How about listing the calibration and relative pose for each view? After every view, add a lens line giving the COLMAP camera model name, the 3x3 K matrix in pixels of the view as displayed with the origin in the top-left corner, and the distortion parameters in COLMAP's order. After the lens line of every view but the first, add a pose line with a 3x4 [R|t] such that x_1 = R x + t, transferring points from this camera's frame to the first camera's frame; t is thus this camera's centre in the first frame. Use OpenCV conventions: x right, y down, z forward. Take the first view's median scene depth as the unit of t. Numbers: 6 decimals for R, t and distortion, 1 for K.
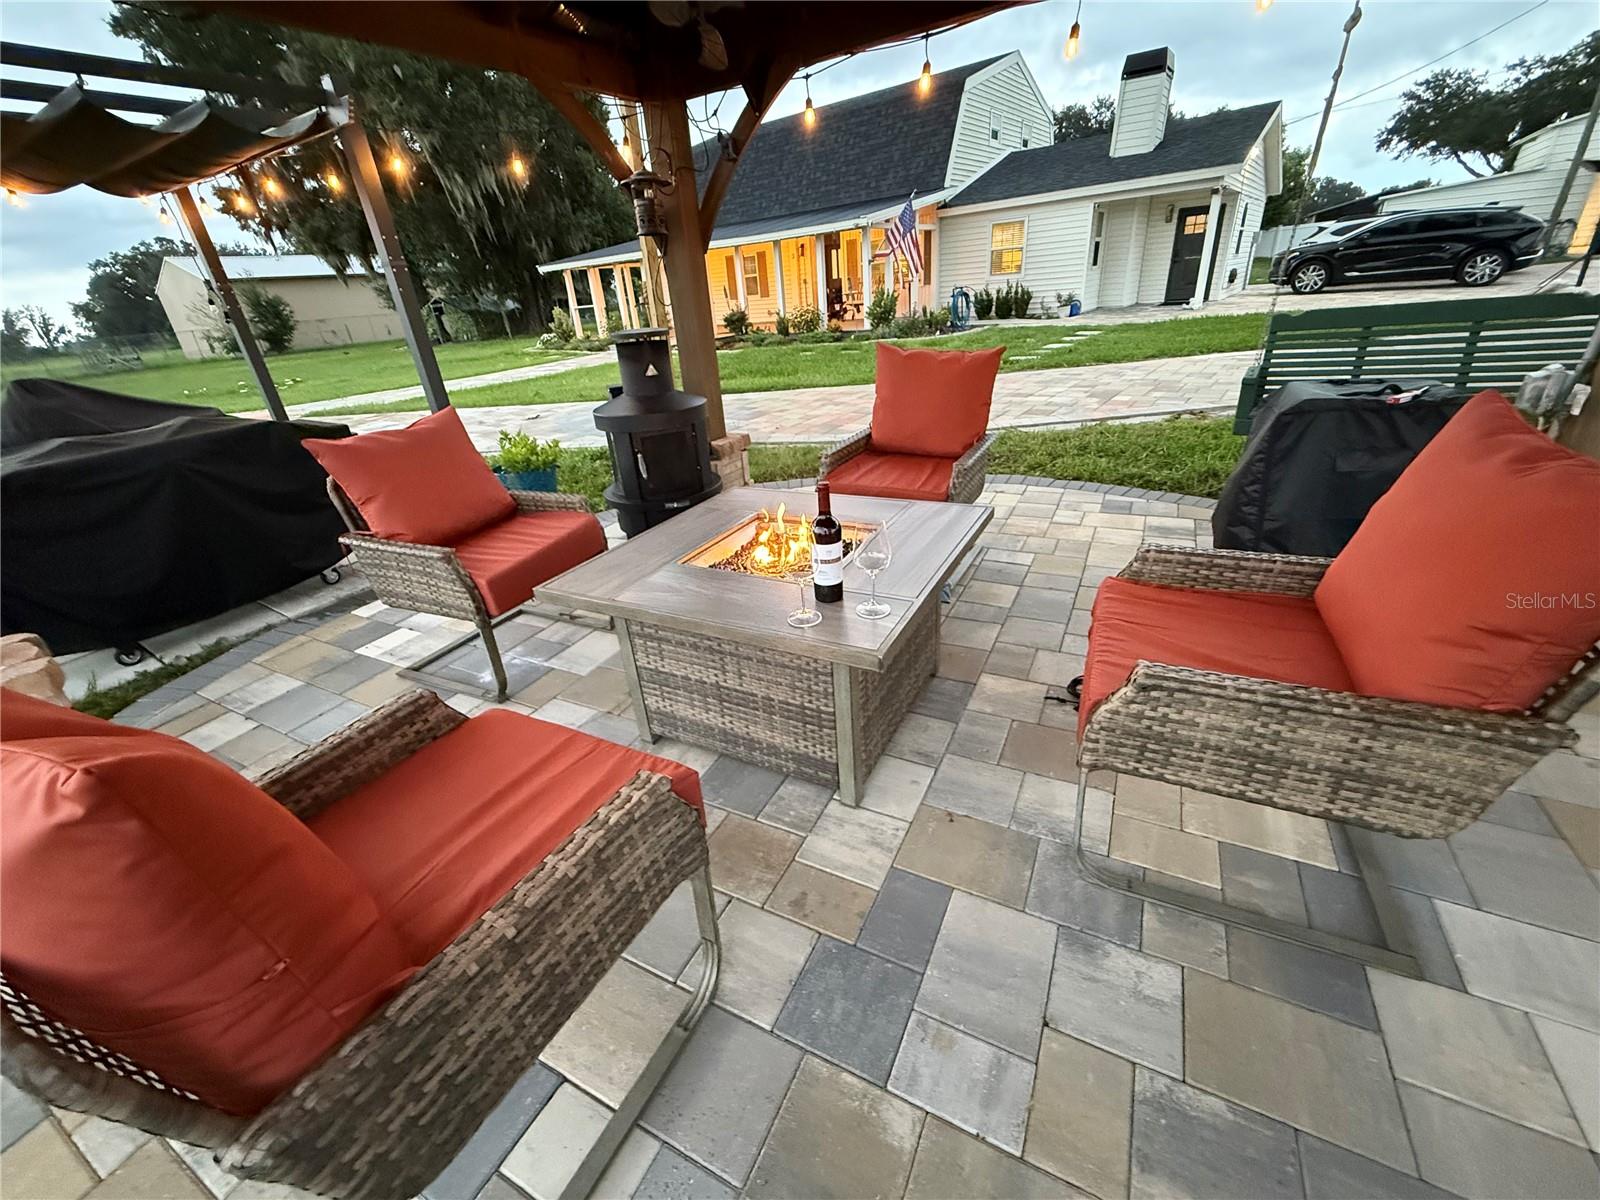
lens RADIAL K [[638.9, 0, 795.6], [0, 638.9, 597.4], [0, 0, 1]] dist [0.000945, -0.000292]
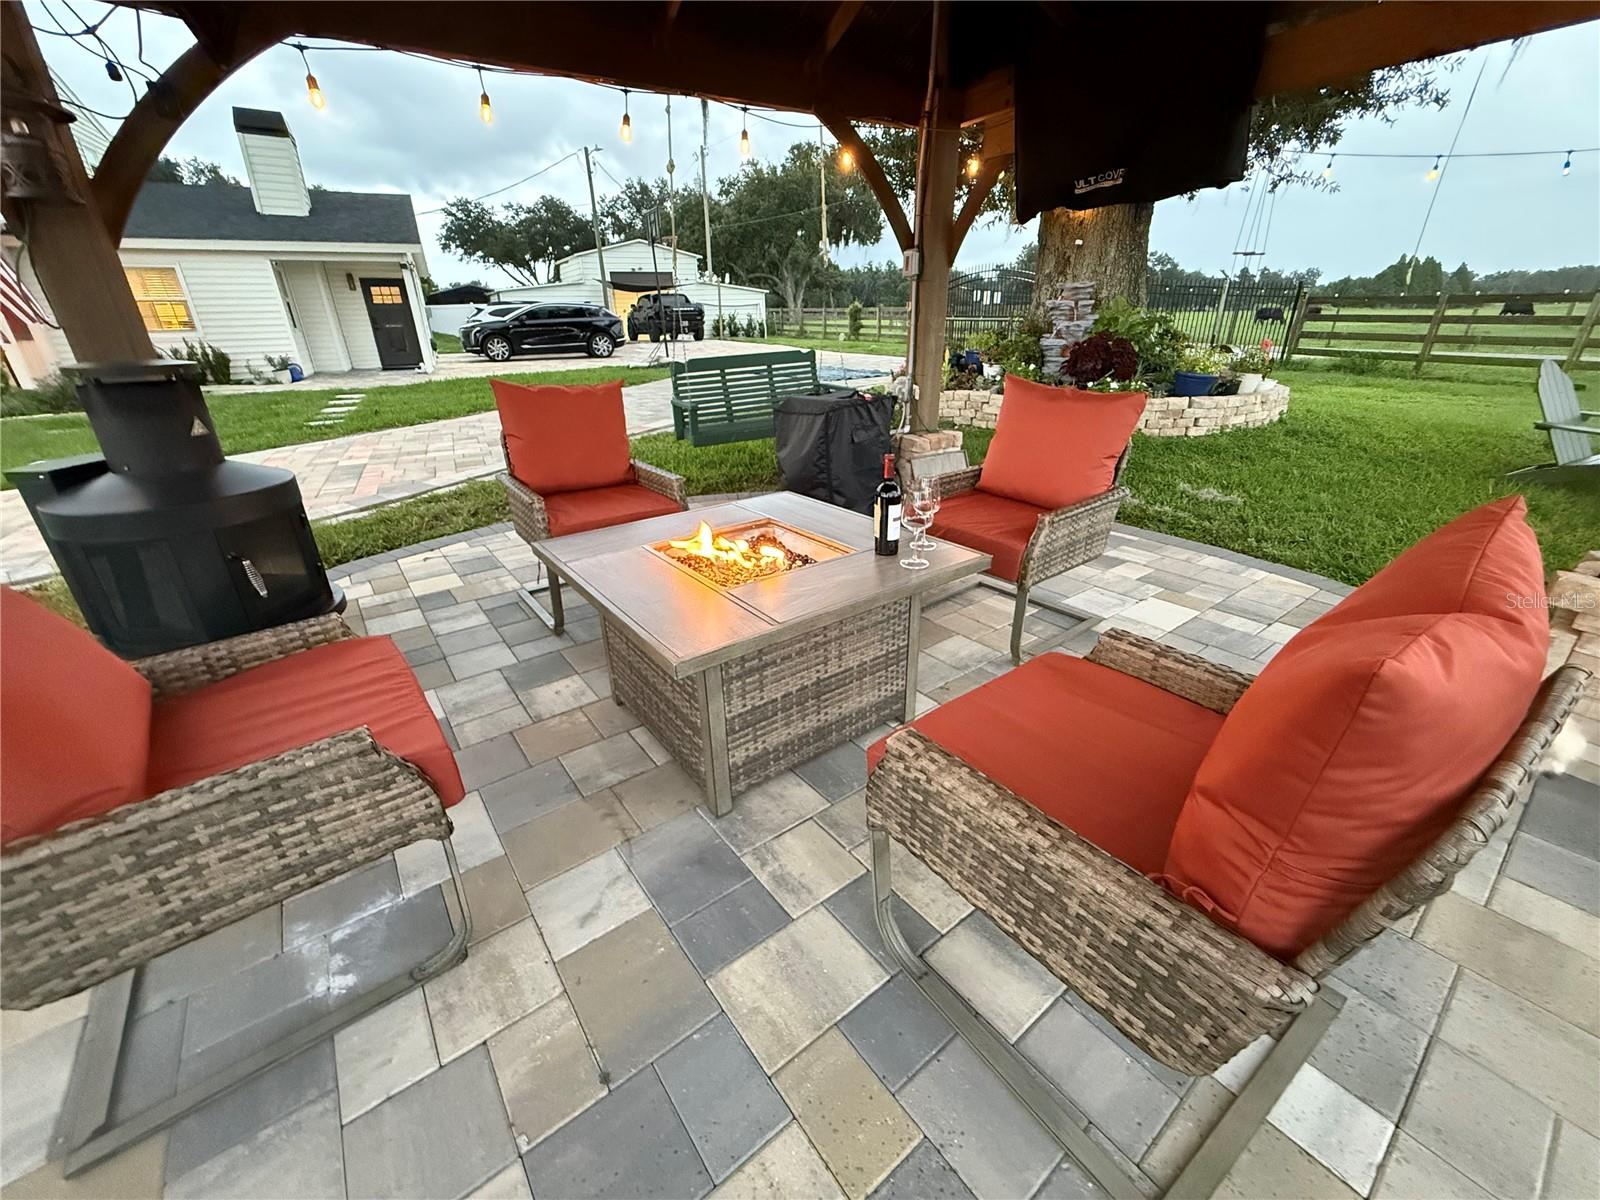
lens RADIAL K [[638.9, 0, 795.6], [0, 638.9, 597.4], [0, 0, 1]] dist [0.000945, -0.000292]
pose [[0.431738, -0.299066, 0.850977, -0.129624], [0.379448, 0.916113, 0.129447, -0.017337], [-0.818304, 0.267014, 0.509001, 0.065531]]
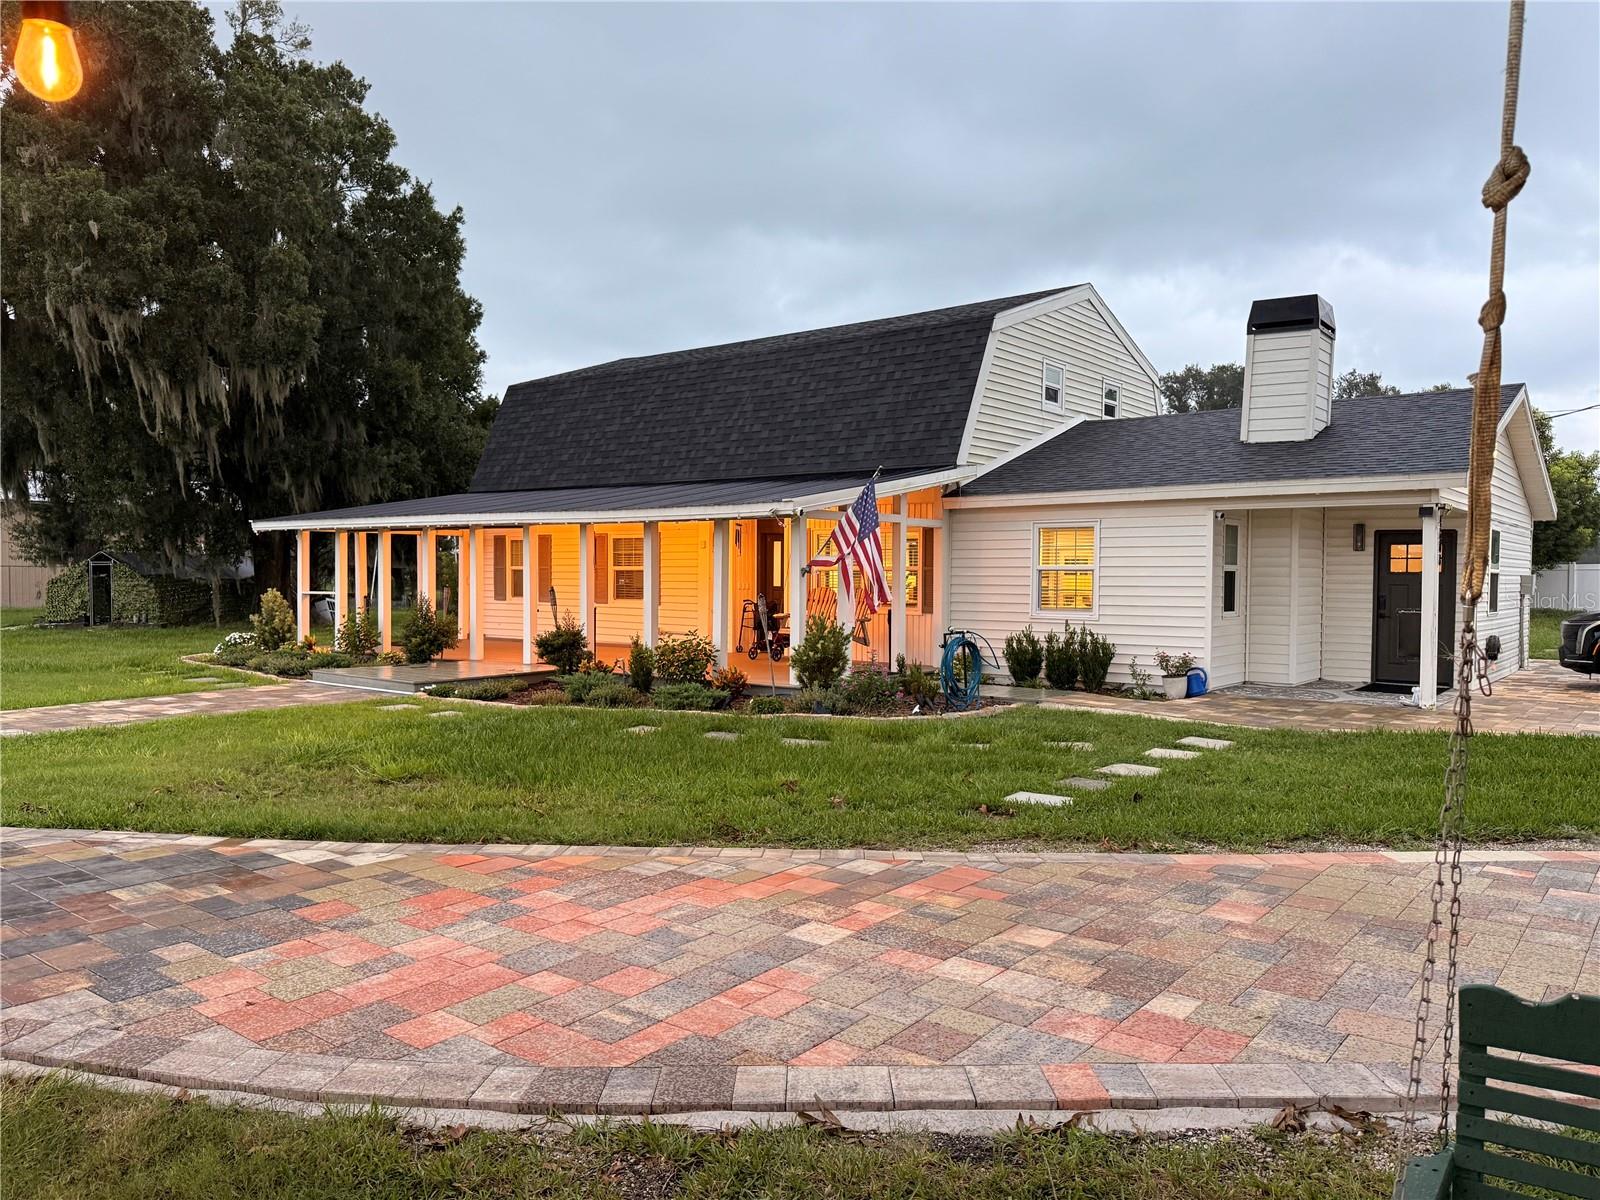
lens RADIAL K [[1144.6, 0, 794.4], [0, 1144.6, 604.3], [0, 0, 1]] dist [0.153191, -0.261873]
pose [[0.996442, 0.083980, -0.007168, 0.125023], [-0.079439, 0.907314, -0.412882, -0.102231], [-0.028171, 0.411982, 0.910756, 0.129549]]
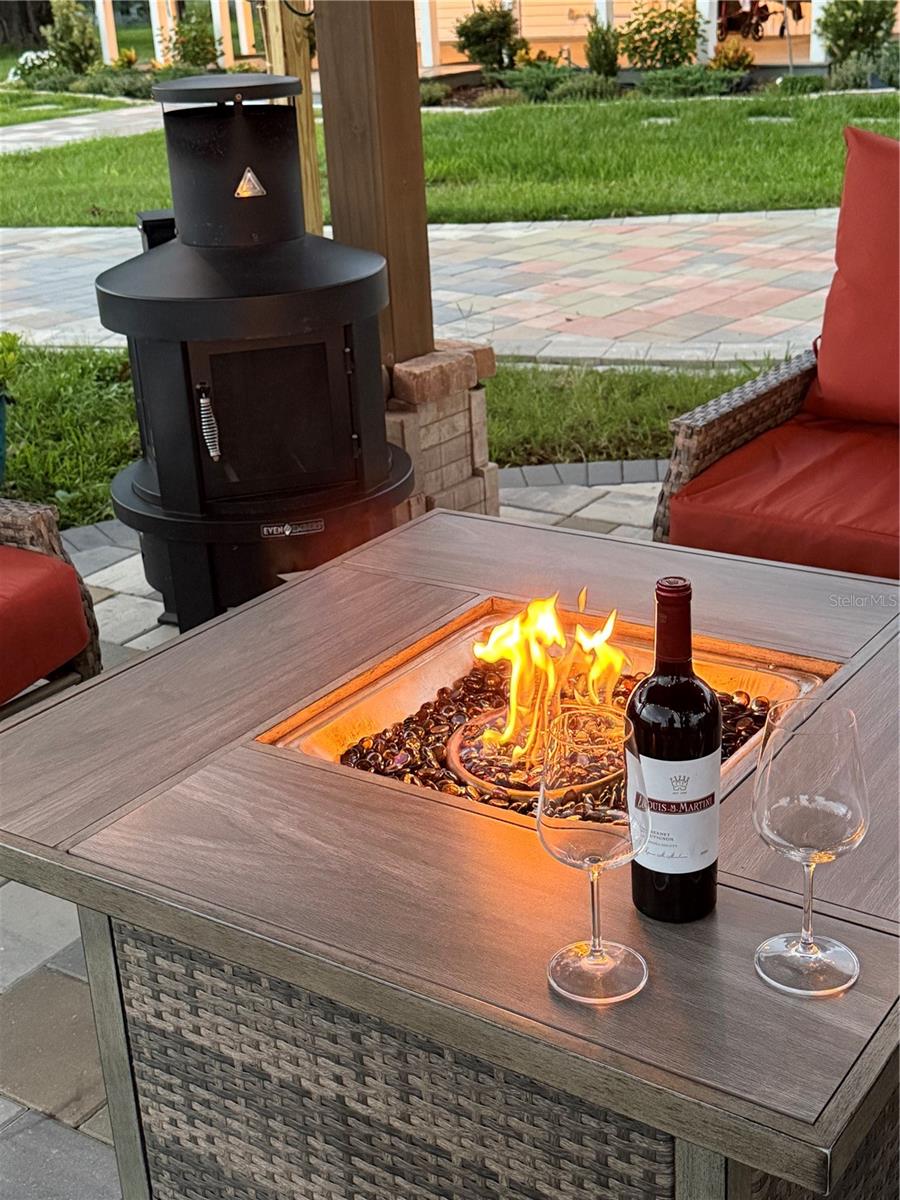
lens RADIAL K [[1576.1, 0, 433.5], [0, 1576.1, 603.1], [0, 0, 1]] dist [0.217559, -0.549782]
pose [[0.992726, 0.060130, -0.104308, 0.000495], [-0.066801, 0.995858, -0.061679, -0.011830], [0.100167, 0.068198, 0.992631, 0.015544]]
